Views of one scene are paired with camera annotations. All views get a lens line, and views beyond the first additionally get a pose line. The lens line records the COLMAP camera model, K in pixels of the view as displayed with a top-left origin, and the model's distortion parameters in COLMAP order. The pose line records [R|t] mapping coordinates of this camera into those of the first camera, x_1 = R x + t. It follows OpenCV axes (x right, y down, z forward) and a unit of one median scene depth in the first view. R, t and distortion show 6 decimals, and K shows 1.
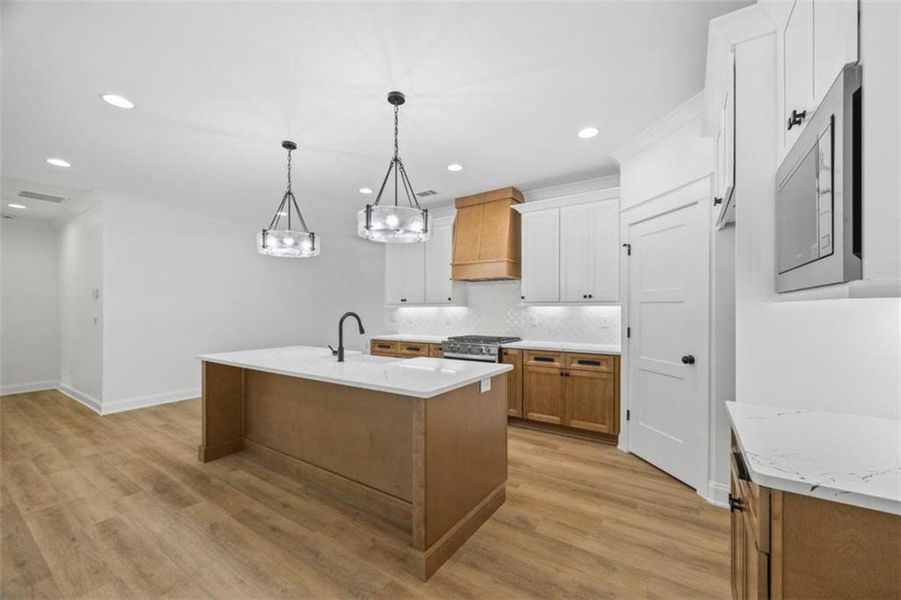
lens RADIAL K [[353.2, 0, 454.4], [0, 353.2, 307.8], [0, 0, 1]] dist [-0.001628, 0.000024]
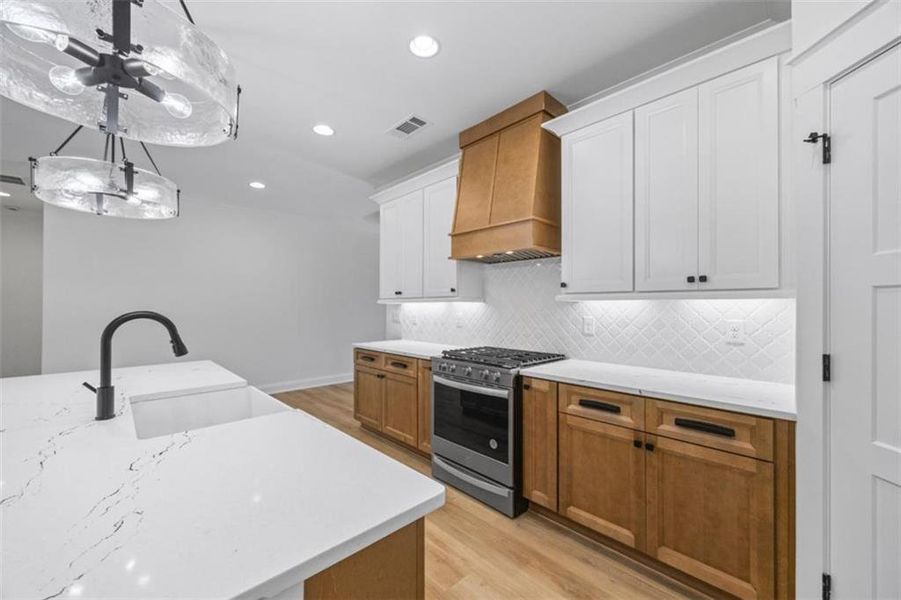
lens RADIAL K [[352.2, 0, 451.5], [0, 352.2, 302.3], [0, 0, 1]] dist [0.001588, 0.000126]
pose [[0.976236, -0.001062, -0.216709, 0.163948], [-0.000402, 0.999977, -0.006712, 0.002339], [0.216711, 0.006640, 0.976213, 0.484875]]
